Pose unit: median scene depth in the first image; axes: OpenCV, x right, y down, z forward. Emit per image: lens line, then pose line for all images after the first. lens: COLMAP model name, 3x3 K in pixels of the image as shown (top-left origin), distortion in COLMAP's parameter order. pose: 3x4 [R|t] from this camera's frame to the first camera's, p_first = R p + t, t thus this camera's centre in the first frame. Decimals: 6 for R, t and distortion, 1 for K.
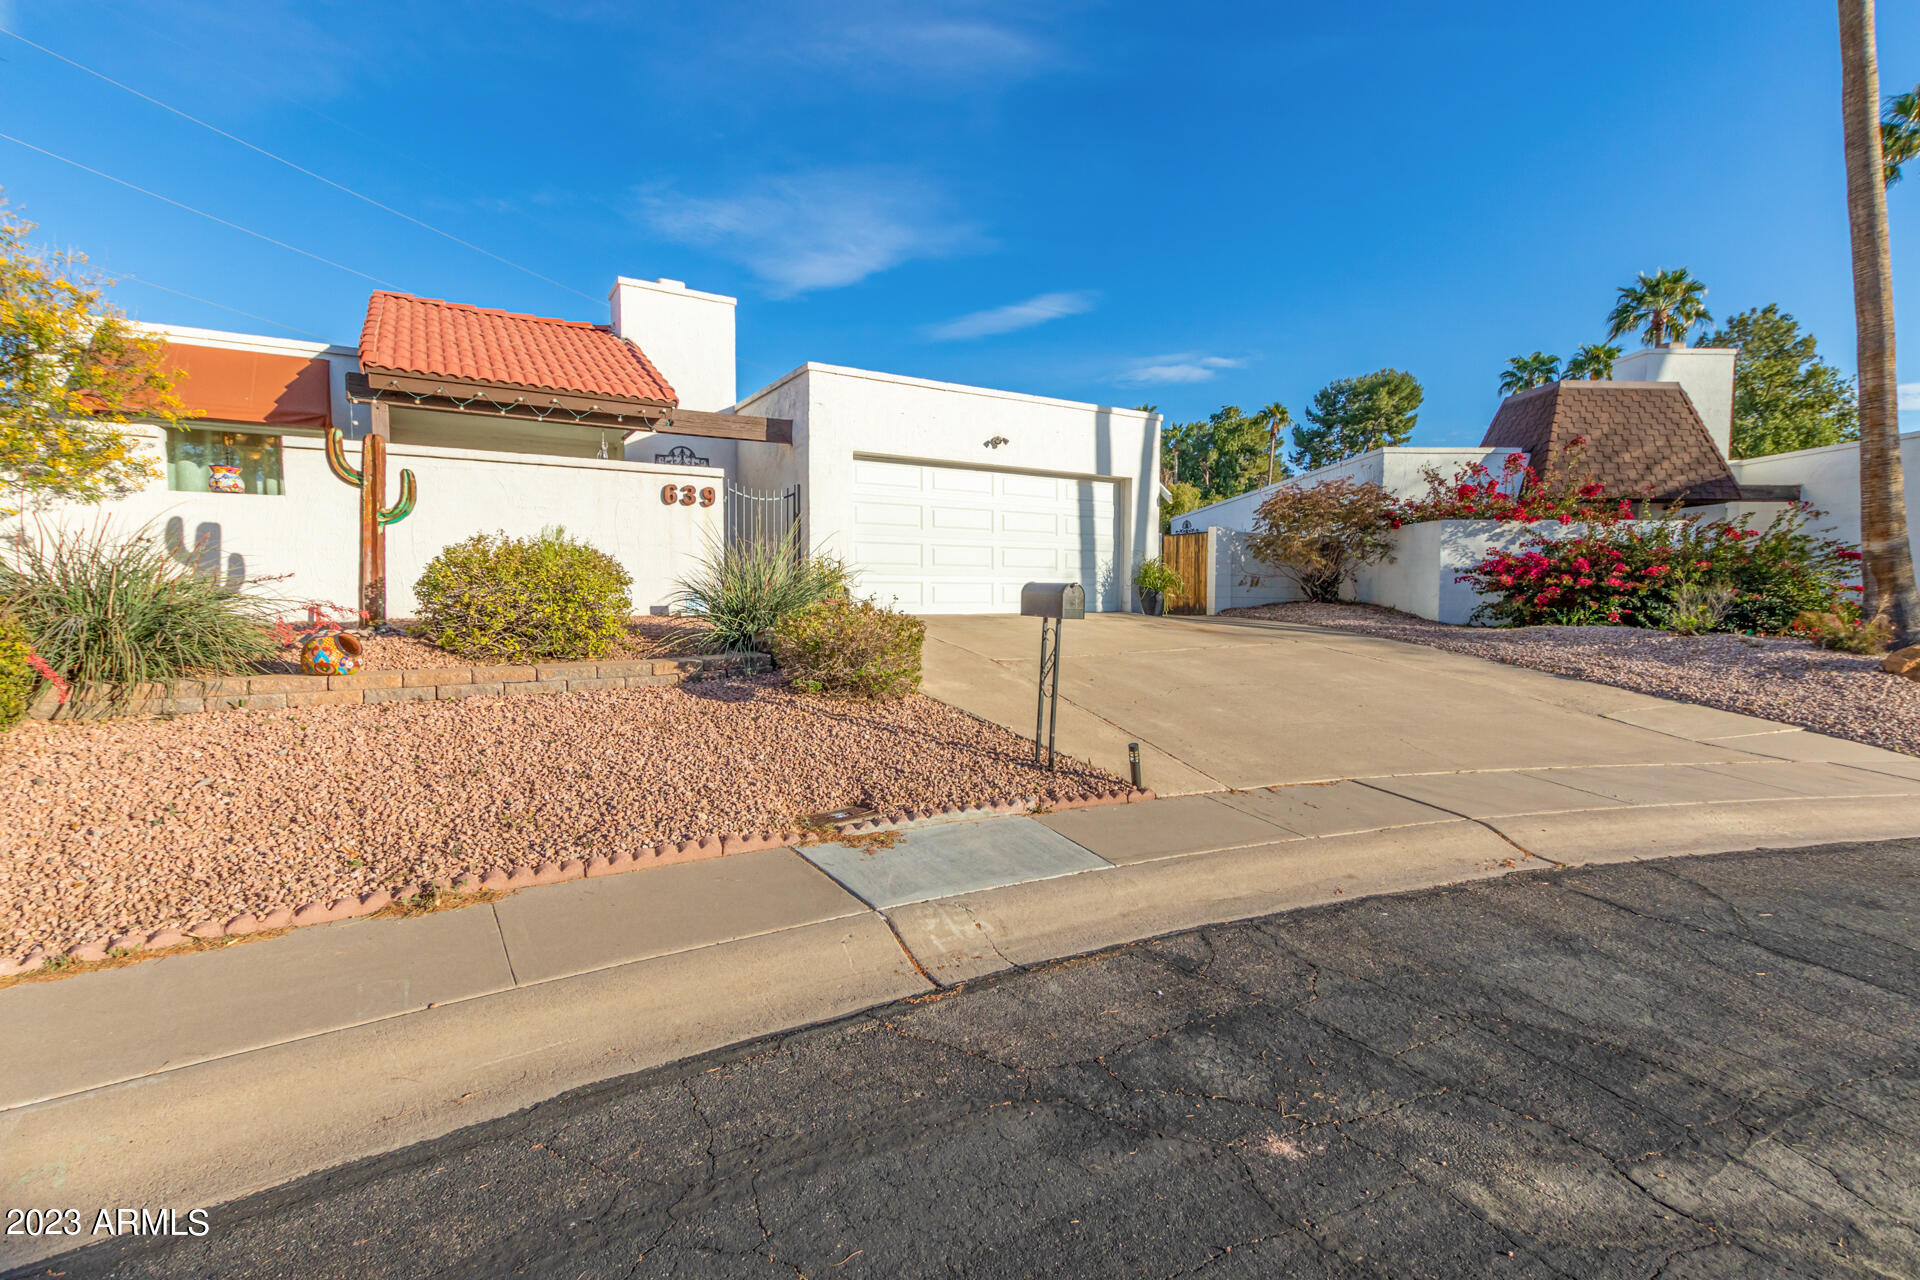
lens RADIAL K [[885.4, 0, 960.1], [0, 885.4, 637.2], [0, 0, 1]] dist [0.002291, -0.000775]
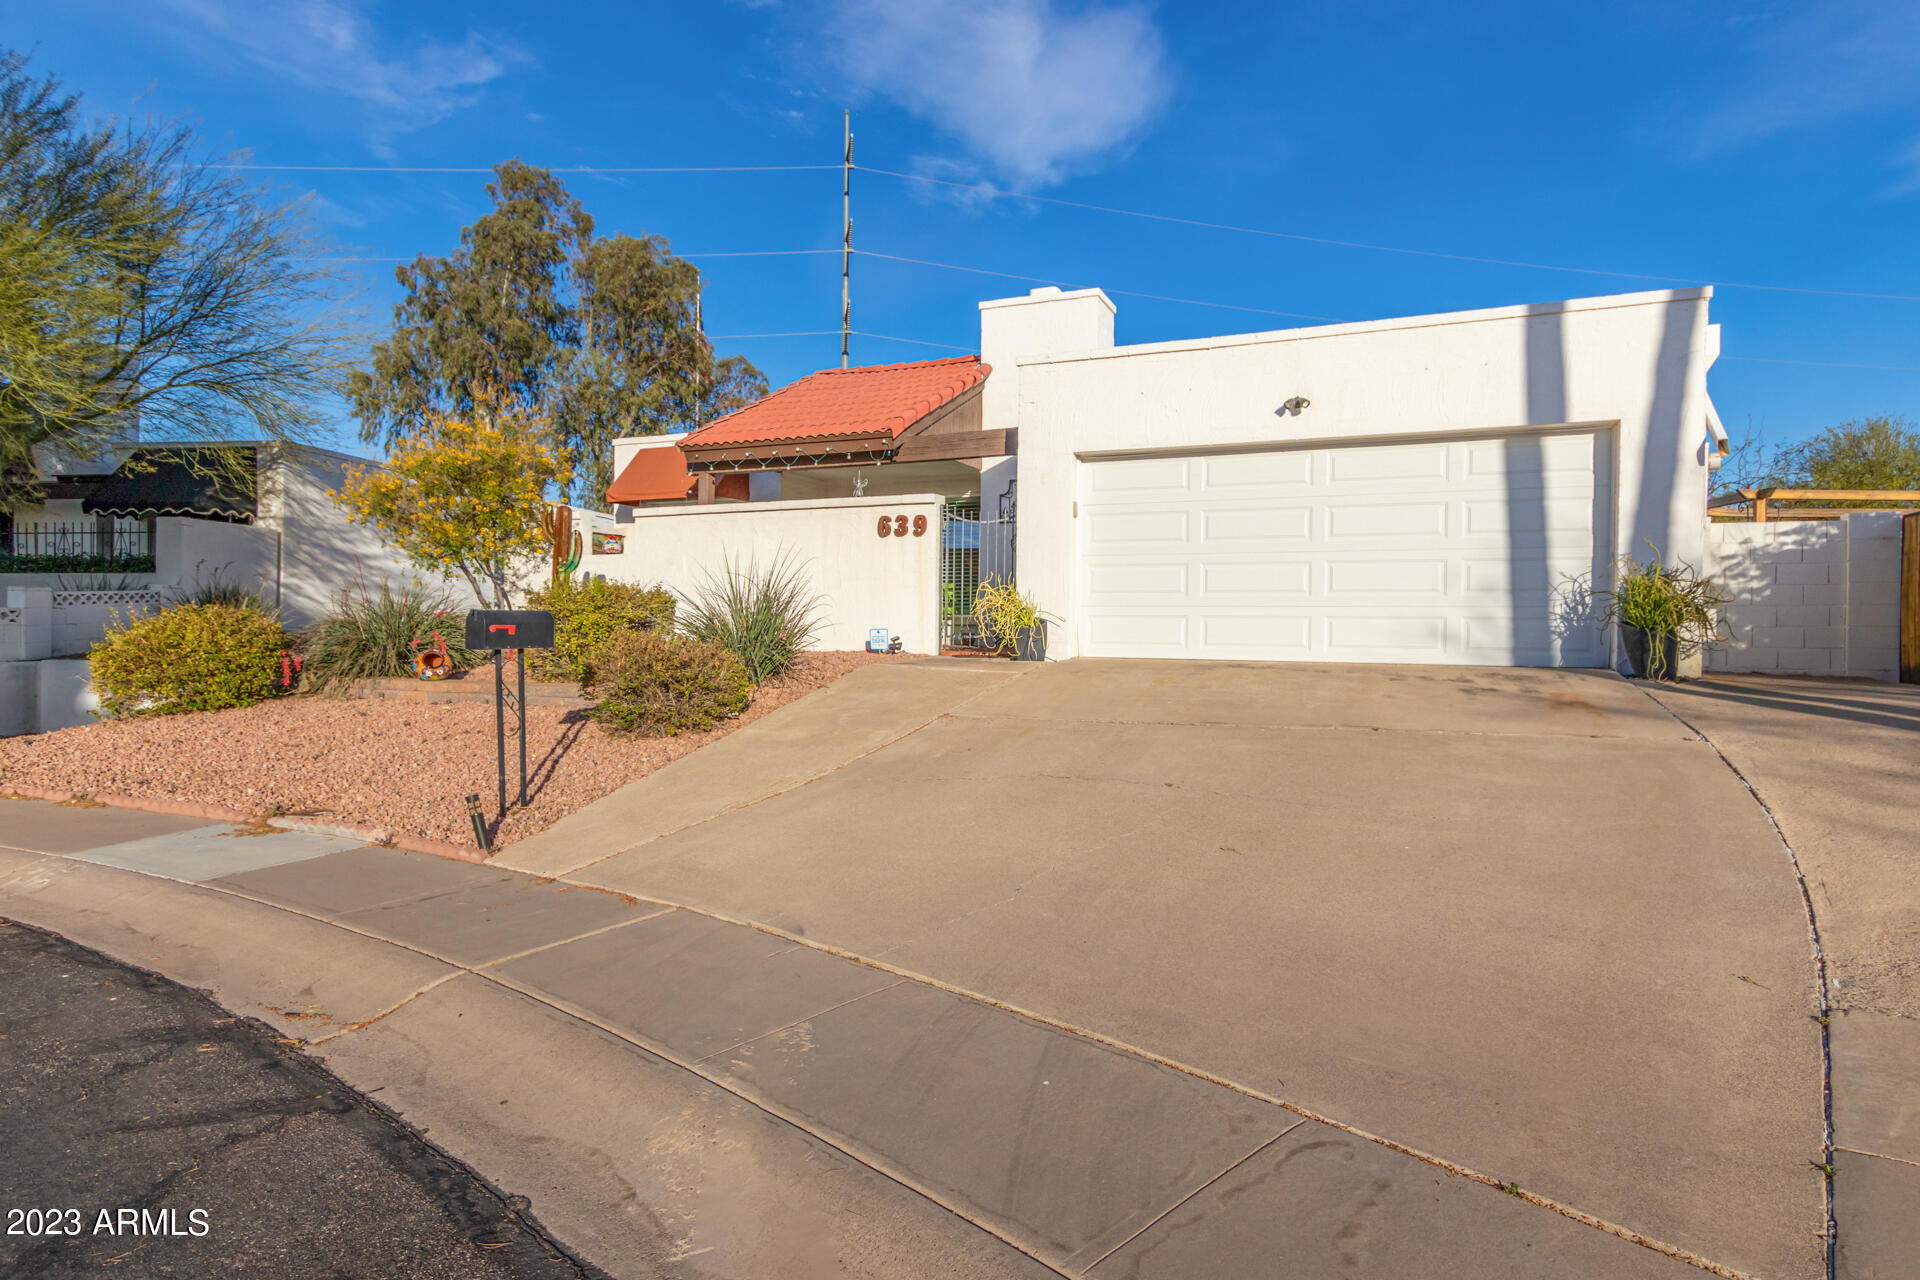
lens RADIAL K [[1068.0, 0, 960.1], [0, 1068.0, 637.4], [0, 0, 1]] dist [0.003181, 0.000649]
pose [[0.559005, 0.008995, -0.829116, 0.640549], [-0.050134, 0.998478, -0.022969, -0.015989], [0.827648, 0.054407, 0.558605, 0.392298]]
